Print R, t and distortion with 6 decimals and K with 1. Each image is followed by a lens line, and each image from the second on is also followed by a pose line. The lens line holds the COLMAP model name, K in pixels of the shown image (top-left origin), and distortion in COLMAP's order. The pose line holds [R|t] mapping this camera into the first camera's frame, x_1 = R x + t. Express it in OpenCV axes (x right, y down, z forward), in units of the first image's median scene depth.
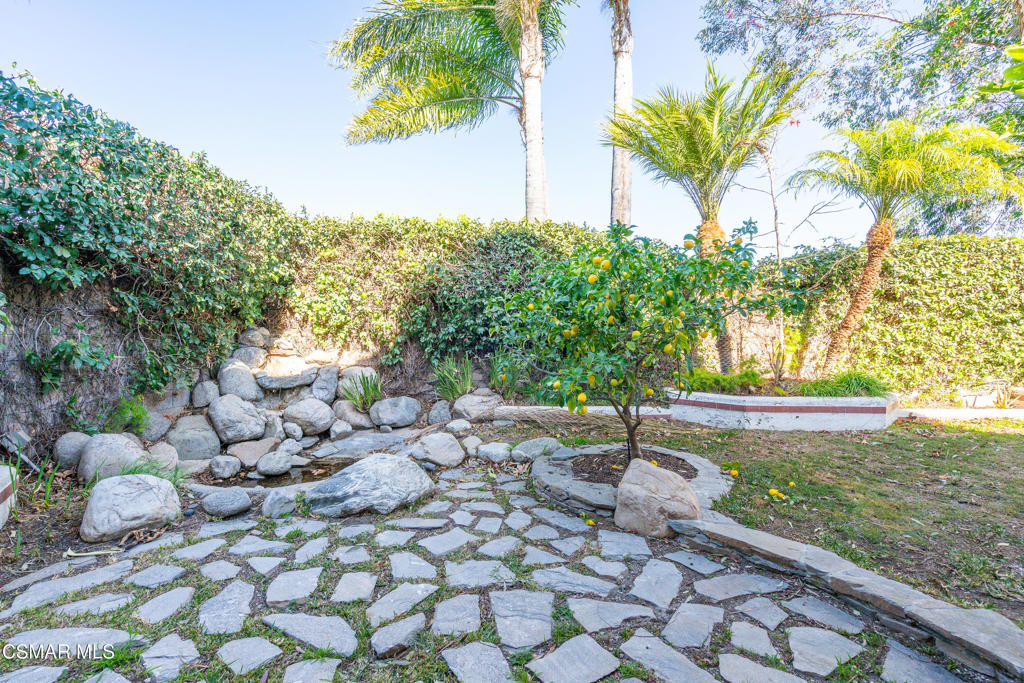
lens RADIAL K [[463.7, 0, 508.9], [0, 463.7, 339.1], [0, 0, 1]] dist [-0.009834, 0.003928]
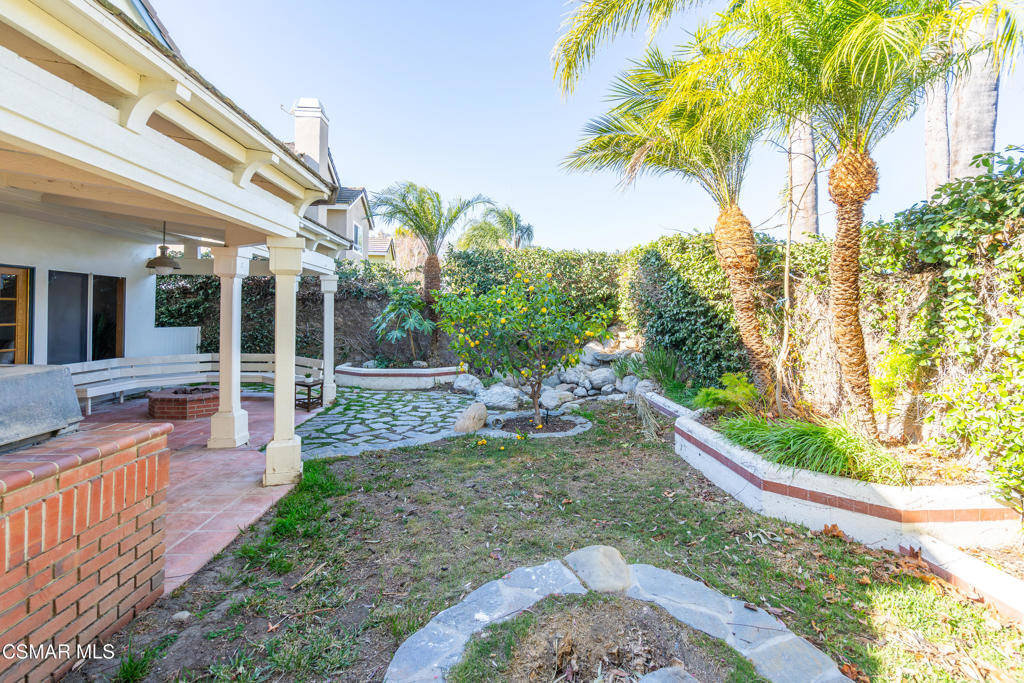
lens RADIAL K [[463.7, 0, 524.6], [0, 463.7, 308.8], [0, 0, 1]] dist [-0.009834, 0.003928]
pose [[0.105132, -0.013359, -0.994369, 1.537882], [-0.018463, 0.999711, -0.015382, -0.068174], [0.994287, 0.019976, 0.104855, 0.692682]]
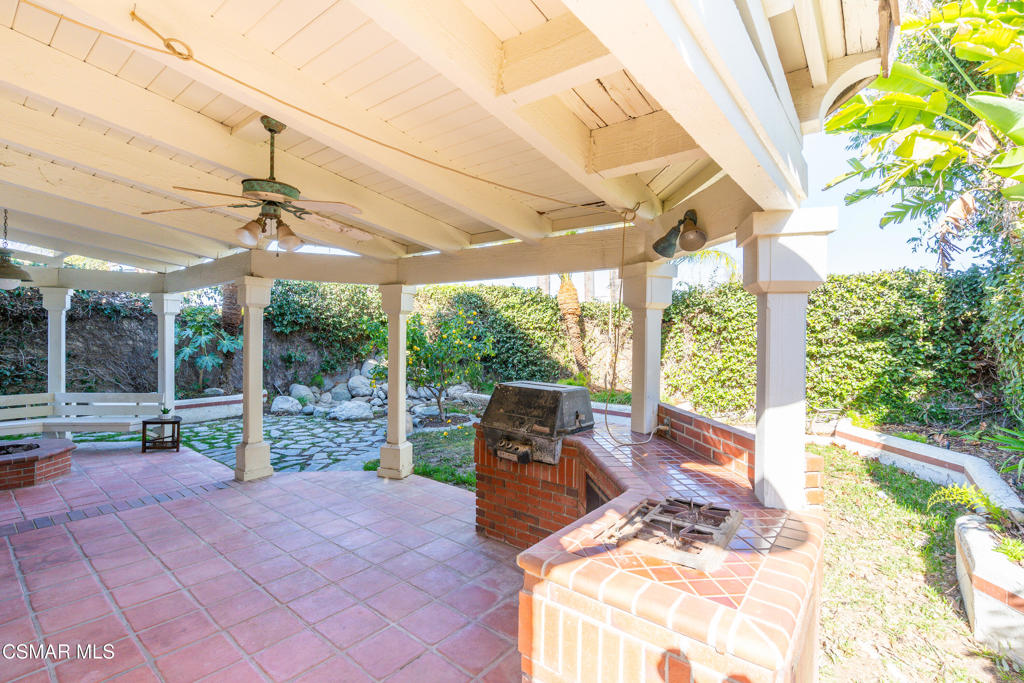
lens RADIAL K [[463.7, 0, 505.7], [0, 463.7, 333.6], [0, 0, 1]] dist [-0.009834, 0.003928]
pose [[0.797891, 0.008810, -0.602737, 1.501522], [-0.016920, 0.999827, -0.007784, -0.086955], [0.602564, 0.016409, 0.797902, -0.404986]]
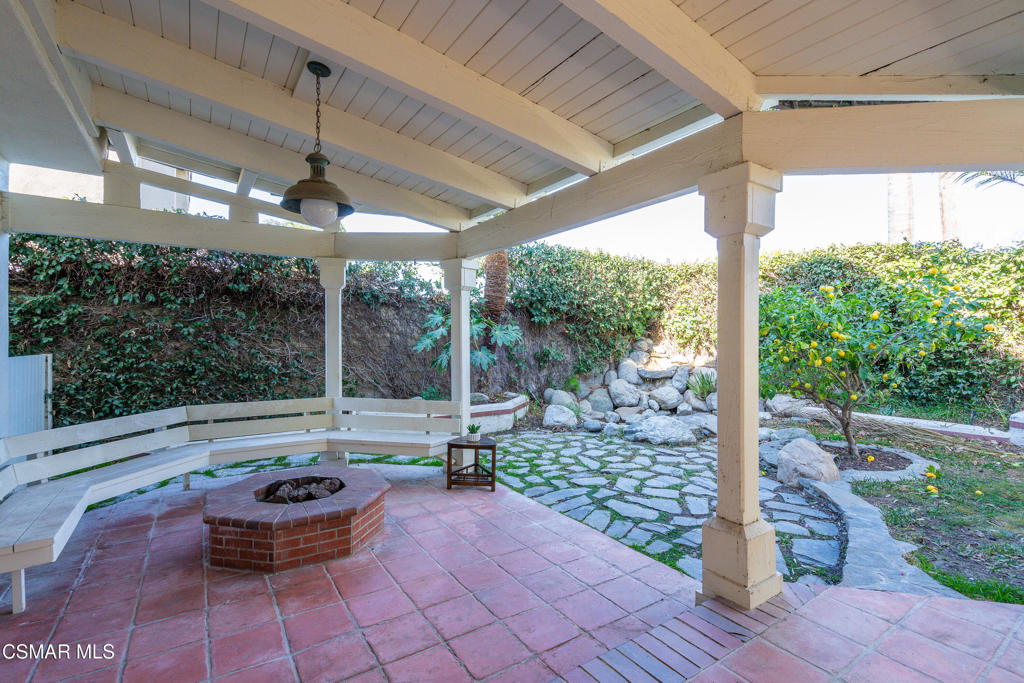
lens RADIAL K [[463.7, 0, 506.6], [0, 463.7, 340.5], [0, 0, 1]] dist [-0.009834, 0.003928]
pose [[0.583810, 0.007623, -0.811854, 0.637767], [-0.007285, 0.999965, 0.004150, -0.031122], [0.811857, 0.003492, 0.583845, -0.407524]]
